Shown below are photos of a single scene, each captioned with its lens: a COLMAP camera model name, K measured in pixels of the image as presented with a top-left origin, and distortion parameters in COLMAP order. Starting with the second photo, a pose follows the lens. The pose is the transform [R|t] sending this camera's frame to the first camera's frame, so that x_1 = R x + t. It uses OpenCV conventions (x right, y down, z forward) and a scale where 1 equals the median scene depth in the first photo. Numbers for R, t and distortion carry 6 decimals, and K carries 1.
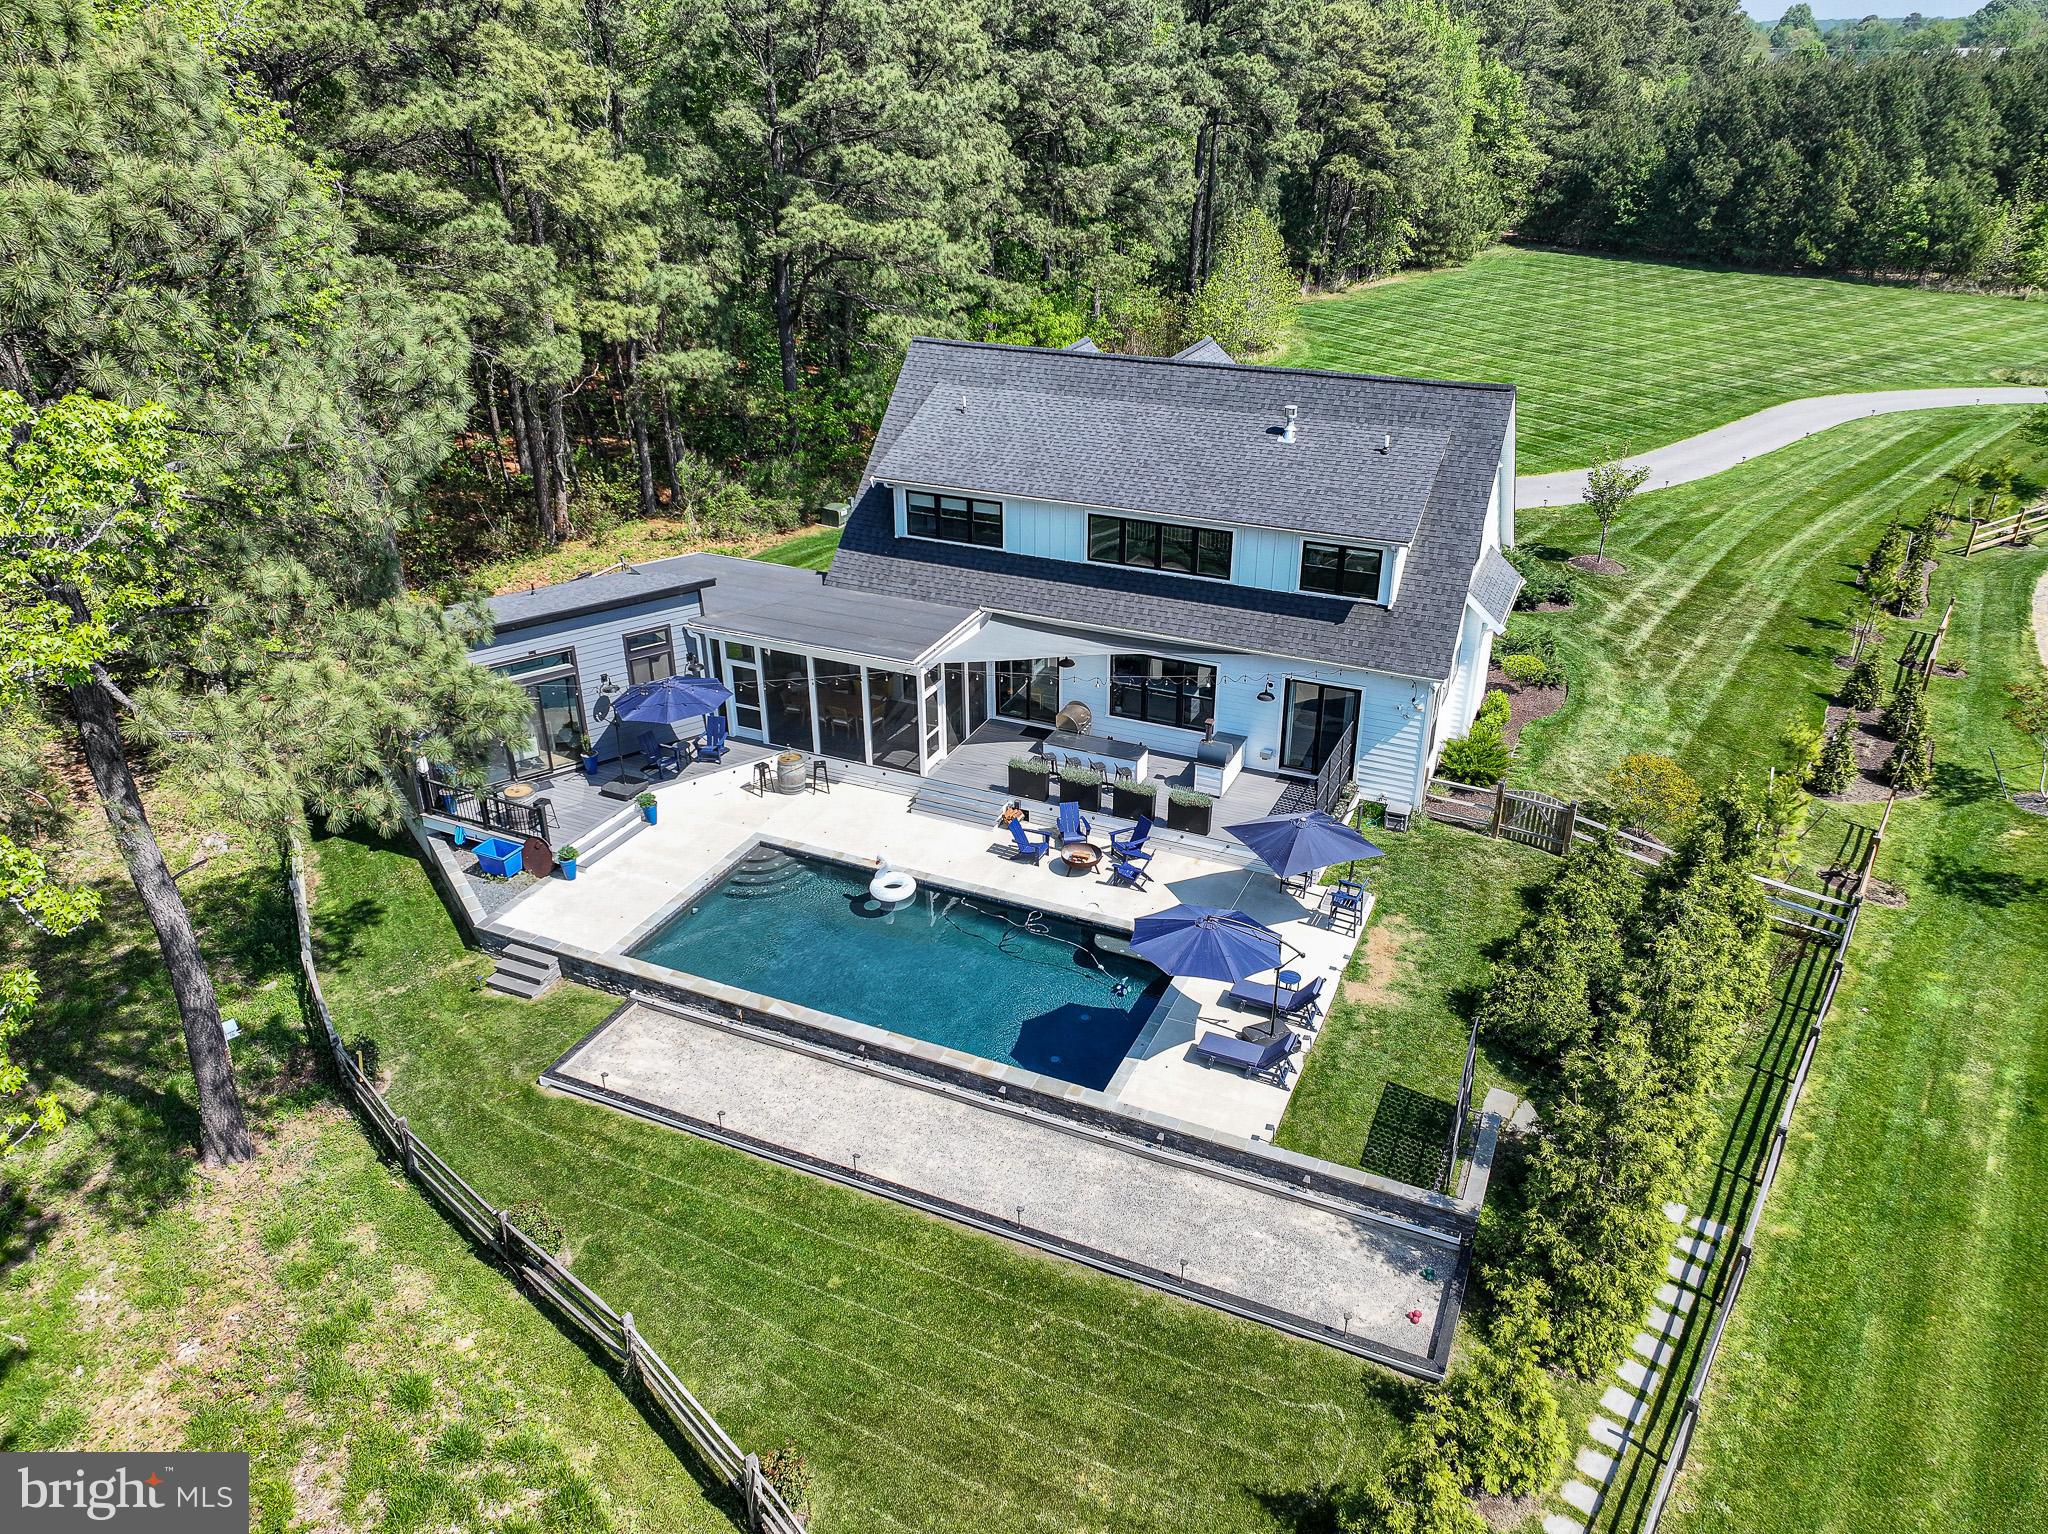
lens RADIAL K [[1437.9, 0, 1035.2], [0, 1437.9, 758.2], [0, 0, 1]] dist [-0.007666, 0.034034]
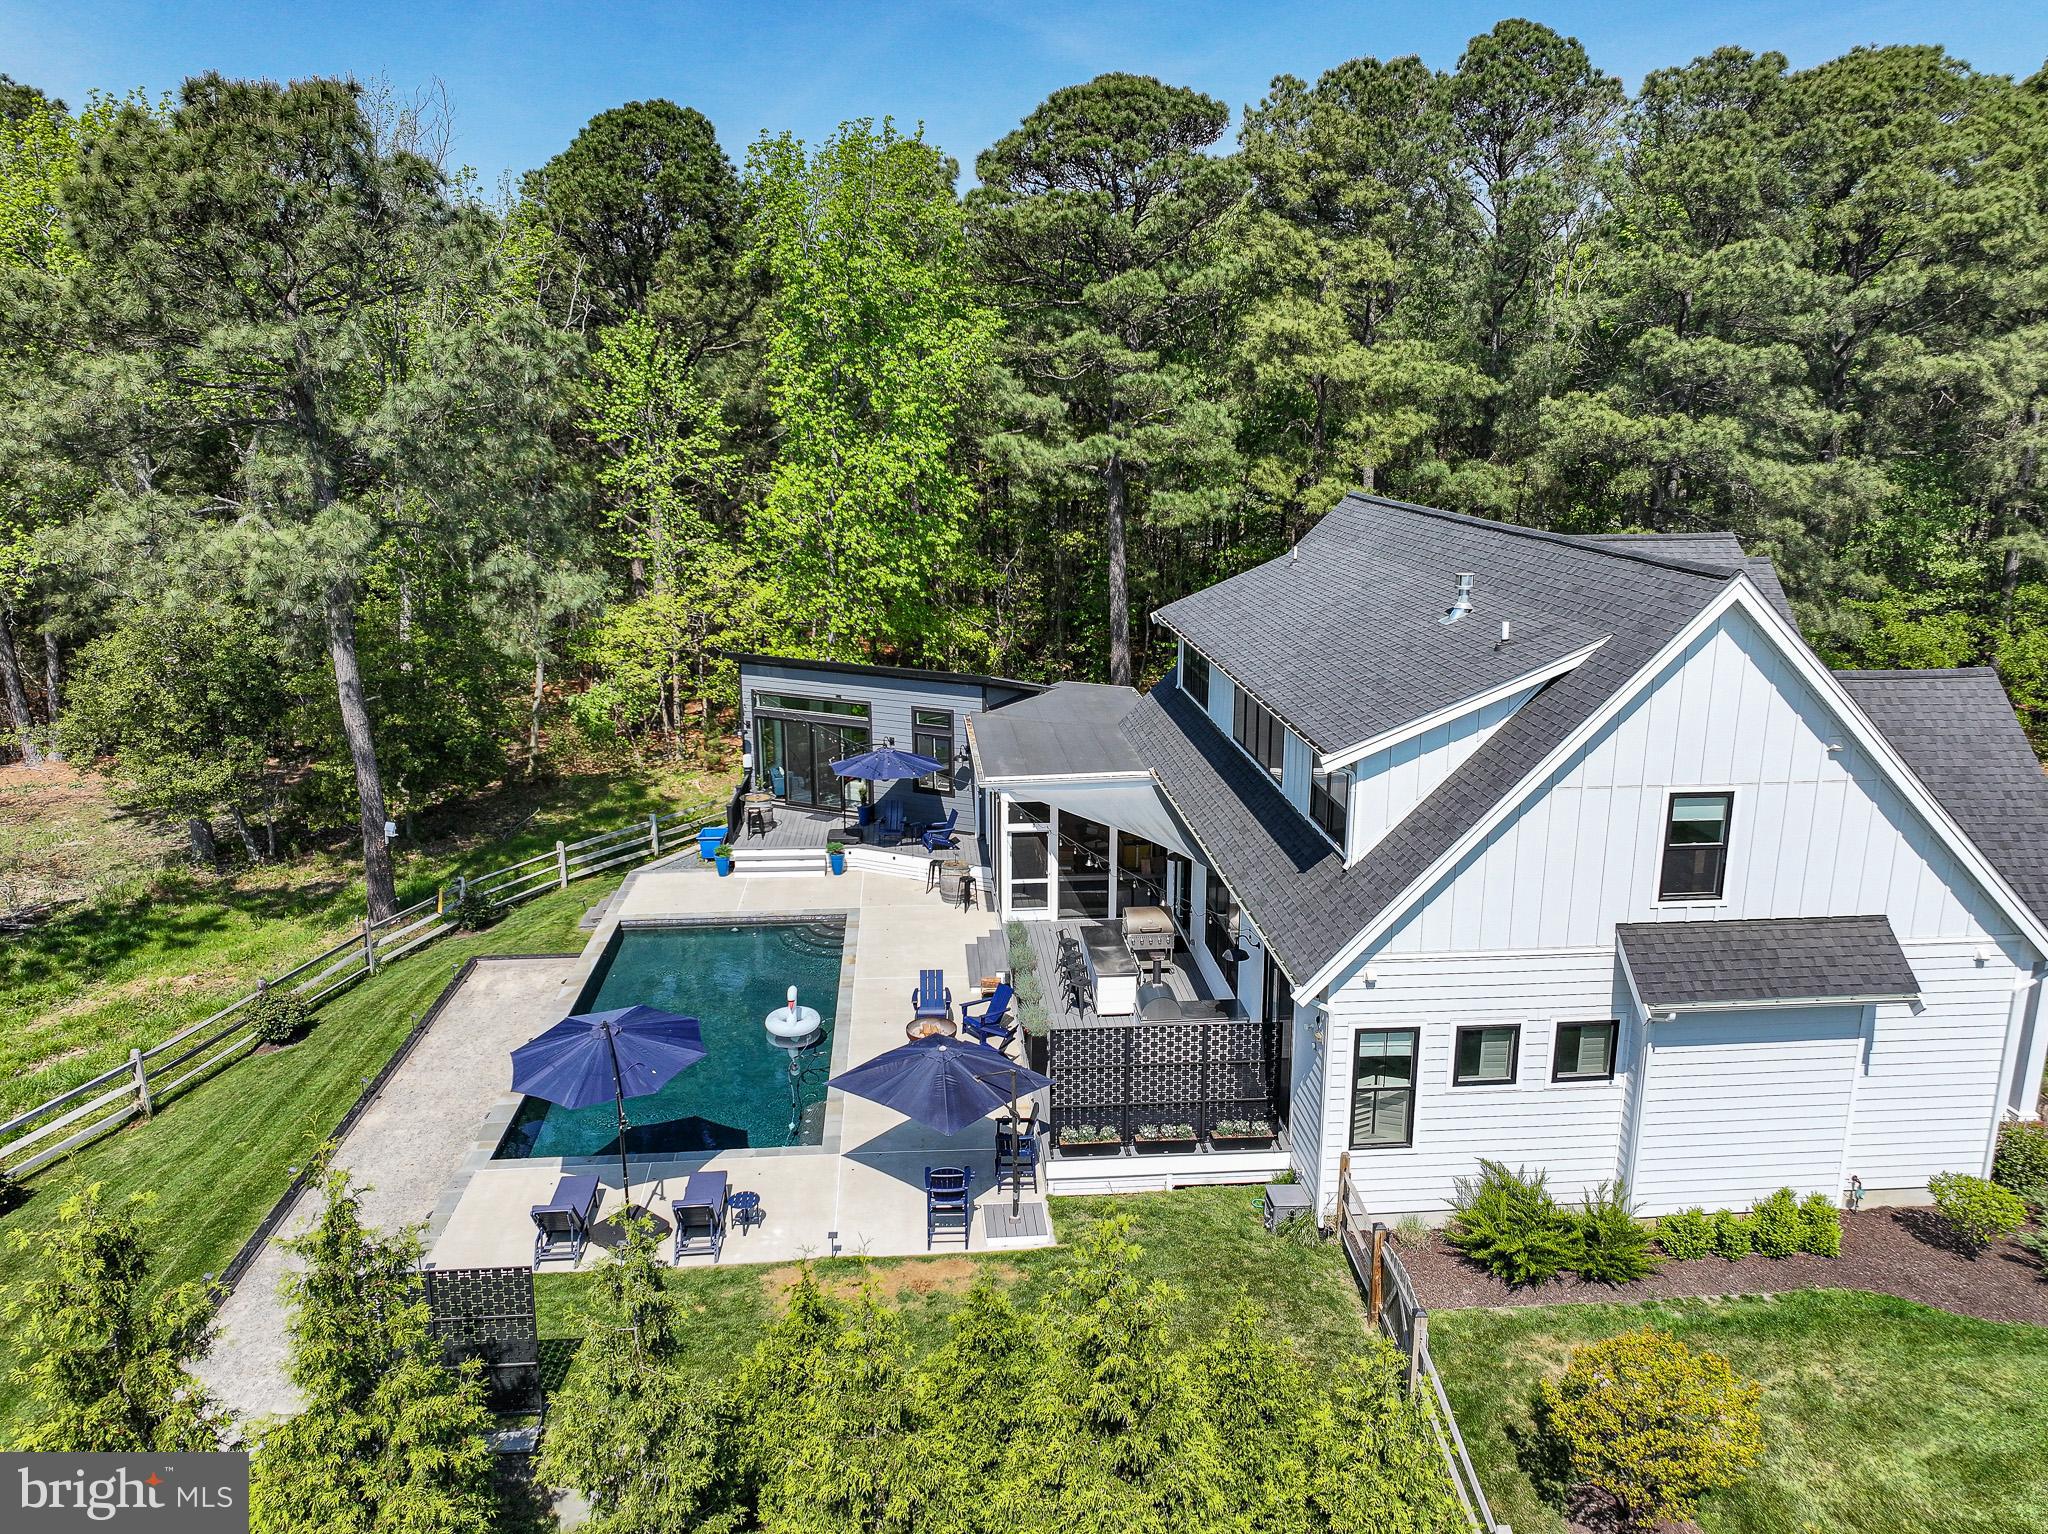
lens RADIAL K [[1436.0, 0, 1033.3], [0, 1436.0, 761.7], [0, 0, 1]] dist [0.005265, 0.011395]
pose [[0.486645, 0.218369, -0.845867, 0.555654], [-0.394124, 0.918997, 0.010500, -0.080303], [0.779642, 0.328267, 0.533290, 0.442590]]
